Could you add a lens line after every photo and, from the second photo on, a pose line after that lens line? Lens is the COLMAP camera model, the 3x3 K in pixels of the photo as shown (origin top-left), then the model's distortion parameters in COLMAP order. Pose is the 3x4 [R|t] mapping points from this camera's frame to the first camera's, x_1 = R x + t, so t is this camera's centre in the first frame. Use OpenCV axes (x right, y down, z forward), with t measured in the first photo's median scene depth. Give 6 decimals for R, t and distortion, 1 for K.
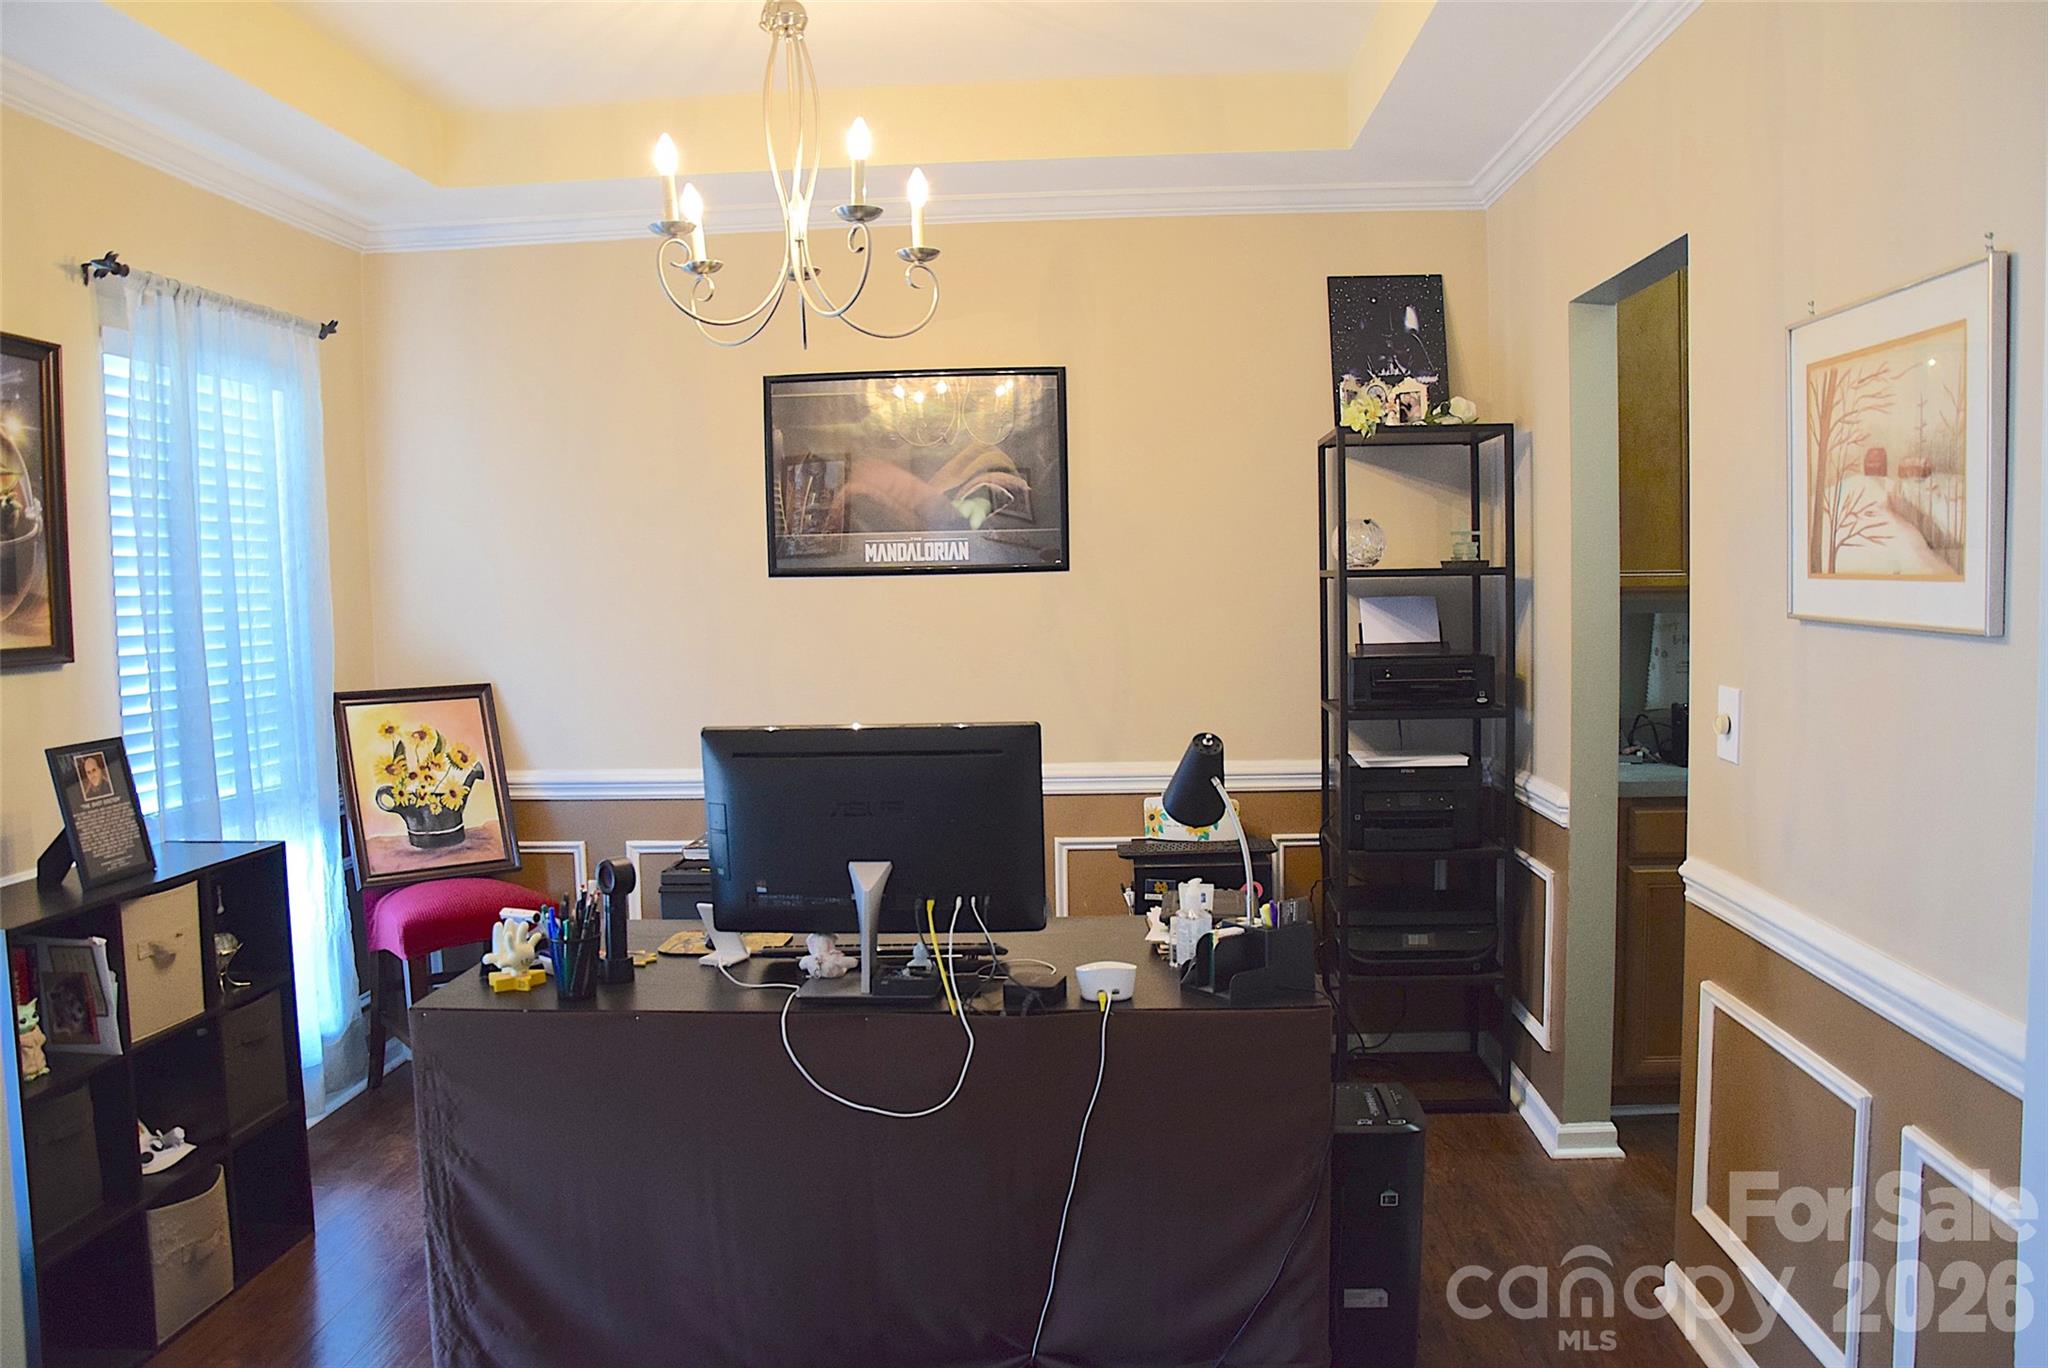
lens RADIAL K [[1613.5, 0, 1019.1], [0, 1613.5, 686.4], [0, 0, 1]] dist [-0.159168, 0.129747]
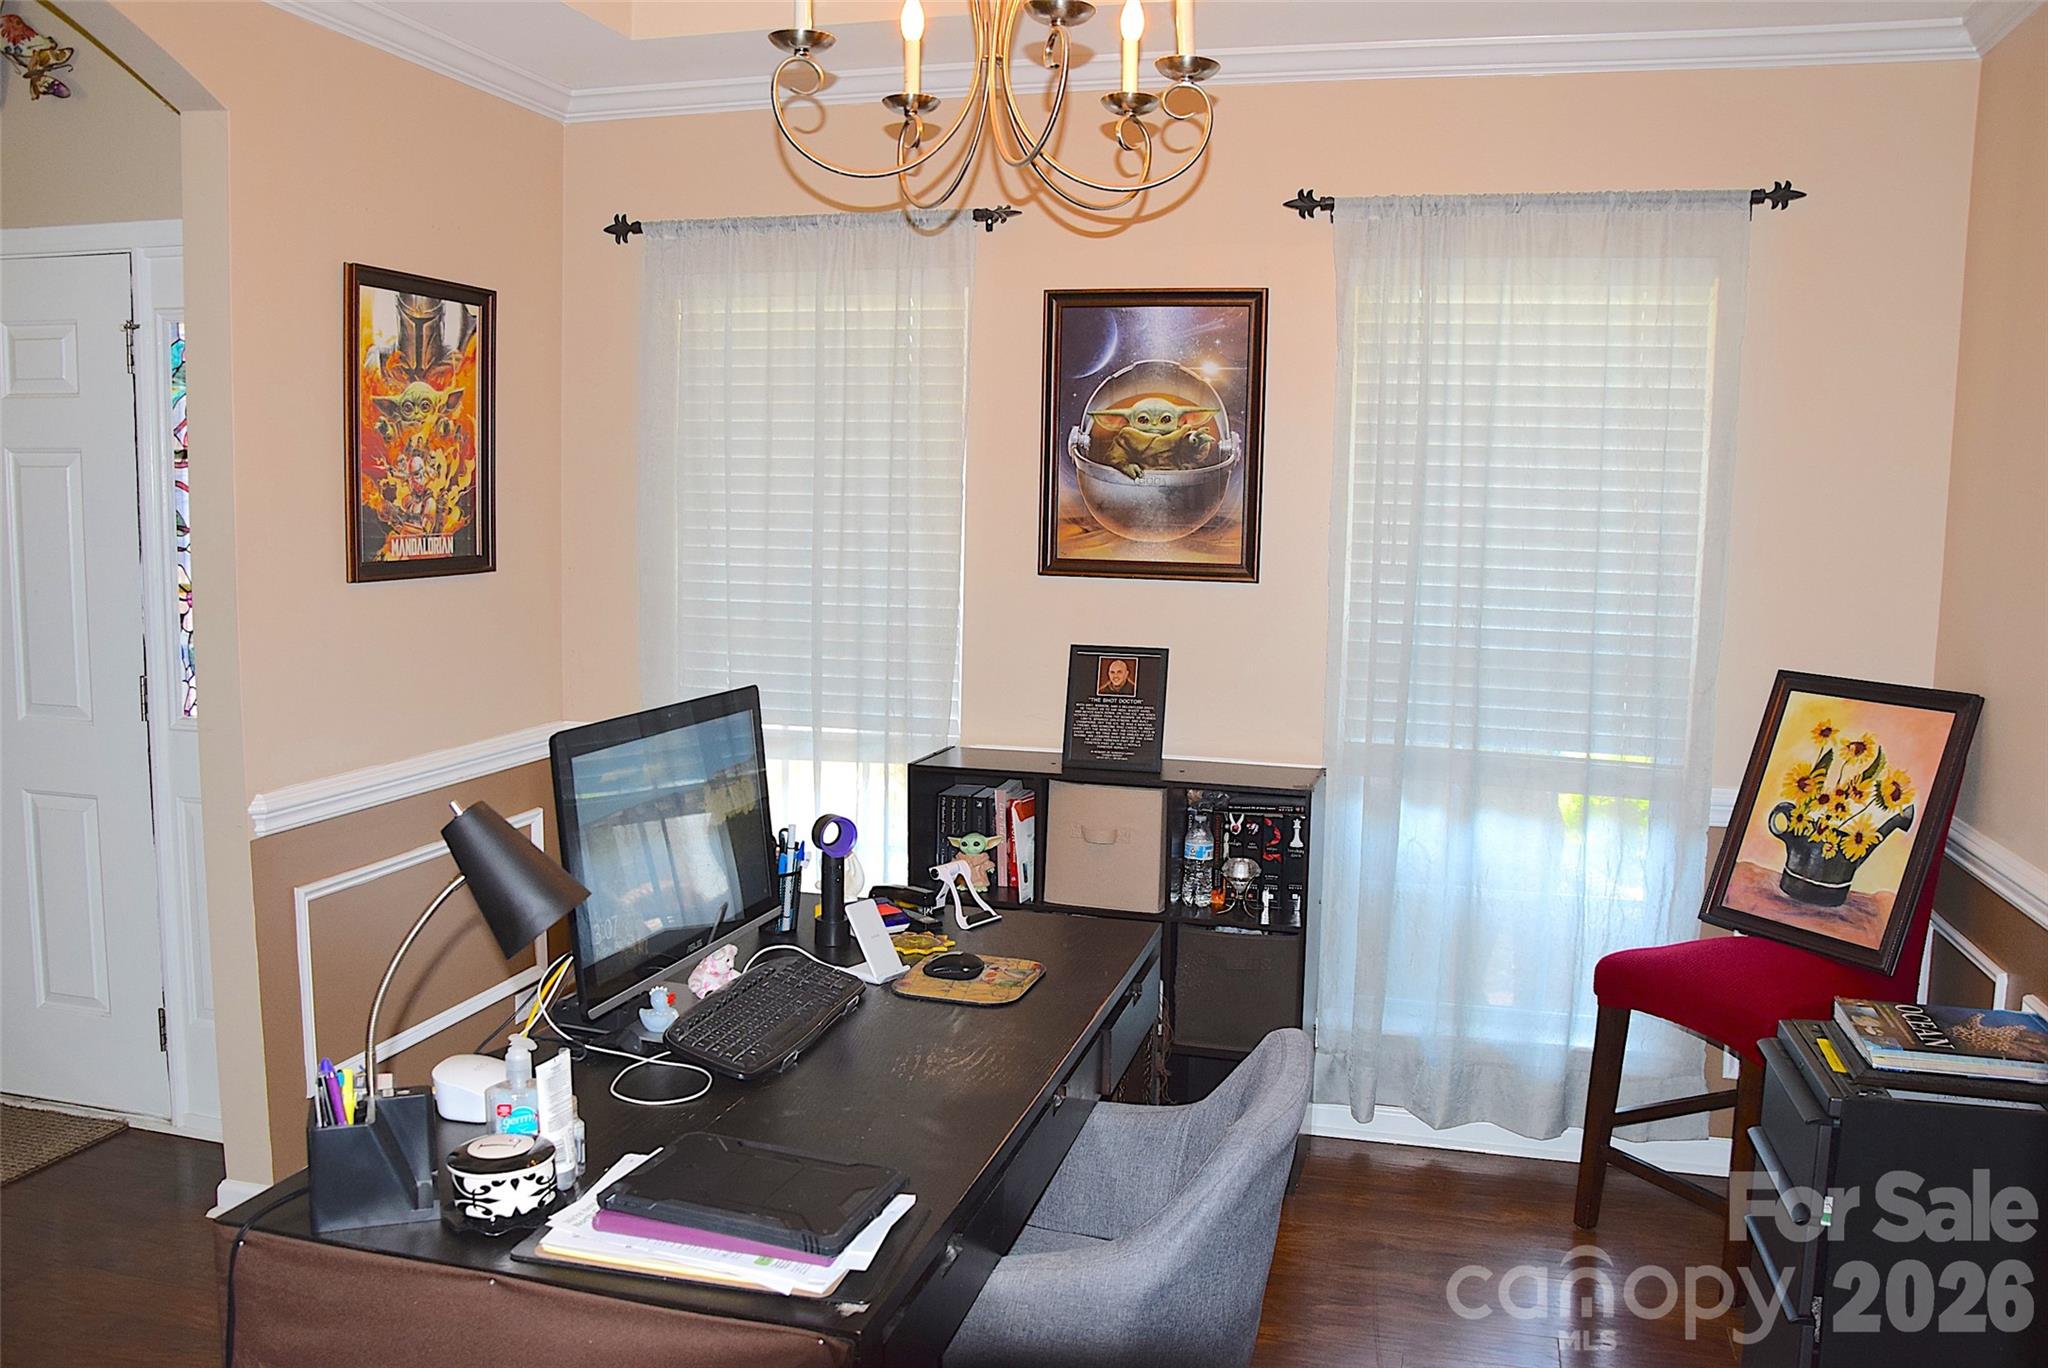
lens RADIAL K [[1613.5, 0, 1019.1], [0, 1613.5, 686.4], [0, 0, 1]] dist [-0.159168, 0.129747]
pose [[-0.210608, 0.130818, -0.968778, 0.386294], [-0.081352, 0.985223, 0.150724, -0.073338], [0.974180, 0.110556, -0.196854, 0.785436]]
